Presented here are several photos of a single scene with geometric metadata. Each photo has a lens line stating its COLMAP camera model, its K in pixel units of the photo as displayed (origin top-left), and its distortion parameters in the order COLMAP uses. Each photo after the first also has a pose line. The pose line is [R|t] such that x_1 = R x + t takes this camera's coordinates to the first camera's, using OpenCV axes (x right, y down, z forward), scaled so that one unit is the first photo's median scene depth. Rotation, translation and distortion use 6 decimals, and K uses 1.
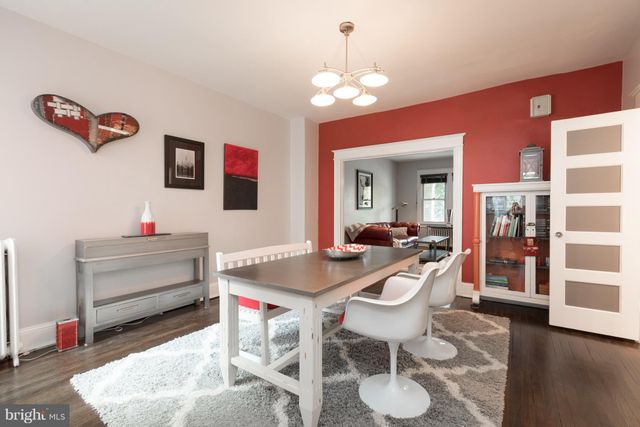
lens RADIAL K [[284.8, 0, 320.0], [0, 284.8, 213.5], [0, 0, 1]] dist [0.001873, 0.000576]
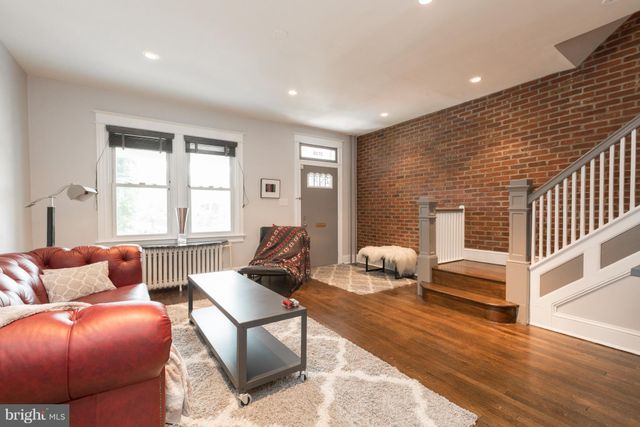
lens RADIAL K [[284.8, 0, 320.0], [0, 284.8, 213.5], [0, 0, 1]] dist [0.001873, 0.000576]
pose [[0.373258, -0.016627, 0.927579, 0.218740], [0.013374, 0.999832, 0.012541, -0.017977], [-0.927631, 0.007724, 0.373417, 1.501977]]
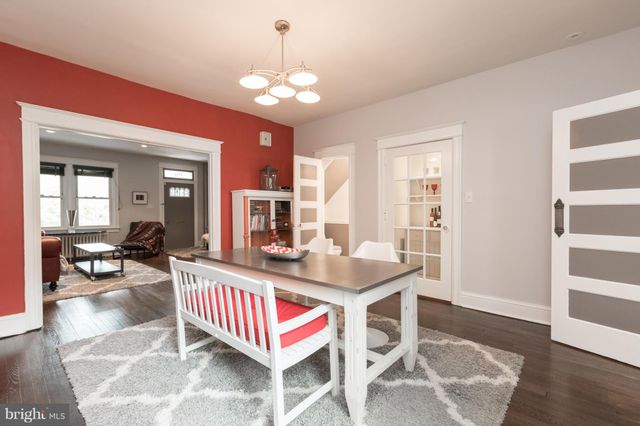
lens RADIAL K [[284.8, 0, 320.0], [0, 284.8, 213.0], [0, 0, 1]] dist [0.001873, 0.000576]
pose [[0.127113, -0.010063, 0.991837, -0.621041], [0.014119, 0.999866, 0.008335, -0.008164], [-0.991788, 0.012944, 0.127238, 0.535851]]
